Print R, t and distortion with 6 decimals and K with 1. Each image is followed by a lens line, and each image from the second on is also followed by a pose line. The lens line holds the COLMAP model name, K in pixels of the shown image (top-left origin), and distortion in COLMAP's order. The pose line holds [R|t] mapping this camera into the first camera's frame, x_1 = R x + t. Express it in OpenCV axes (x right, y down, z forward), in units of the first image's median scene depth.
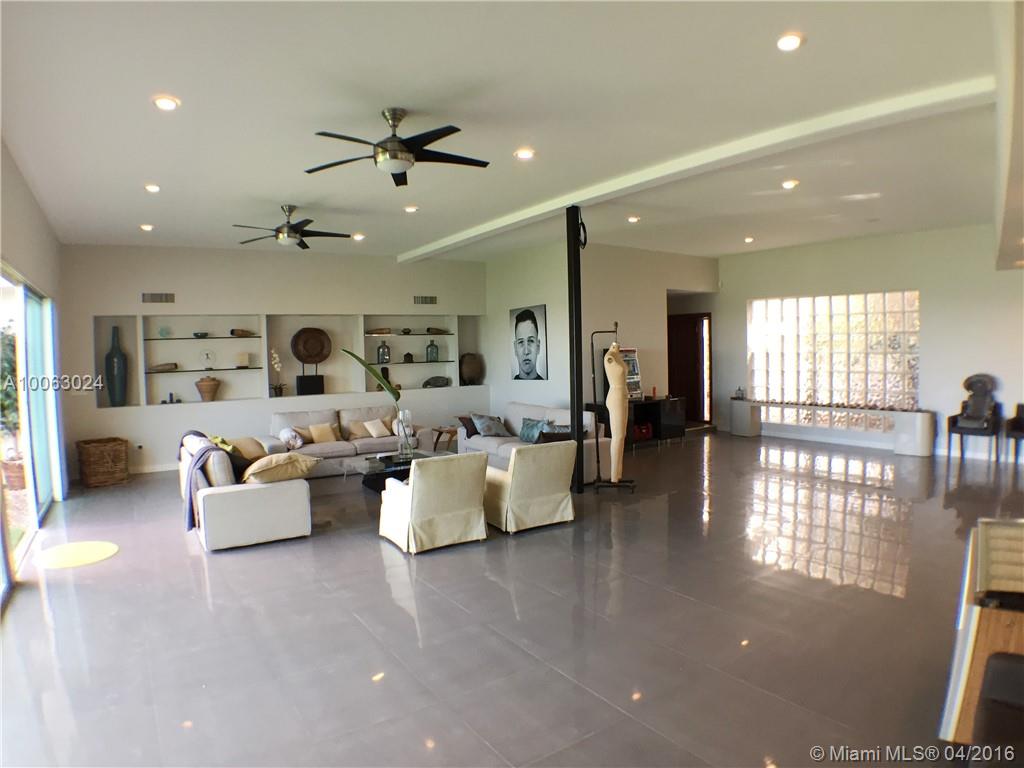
lens RADIAL K [[610.3, 0, 507.0], [0, 610.3, 383.0], [0, 0, 1]] dist [-0.157271, 0.002492]
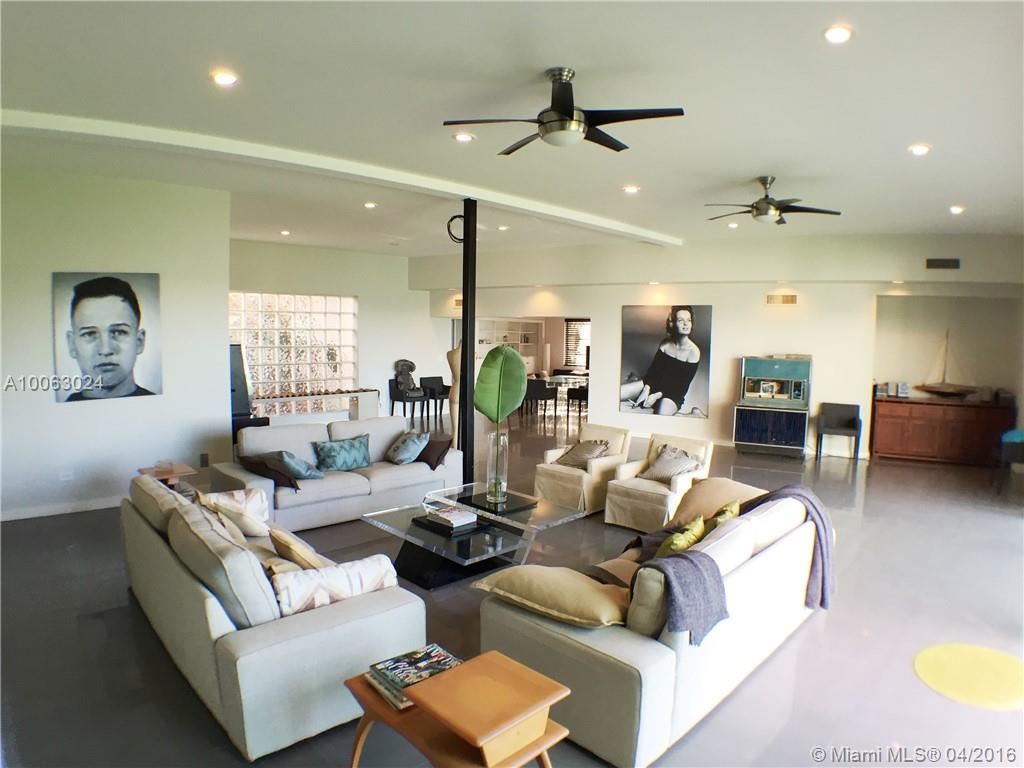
lens RADIAL K [[610.3, 0, 507.0], [0, 610.3, 383.0], [0, 0, 1]] dist [-0.157271, 0.002492]
pose [[-0.174579, -0.061168, 0.982741, -0.573036], [0.043185, 0.996633, 0.069704, -0.041758], [-0.983696, 0.054609, -0.171349, 0.736274]]
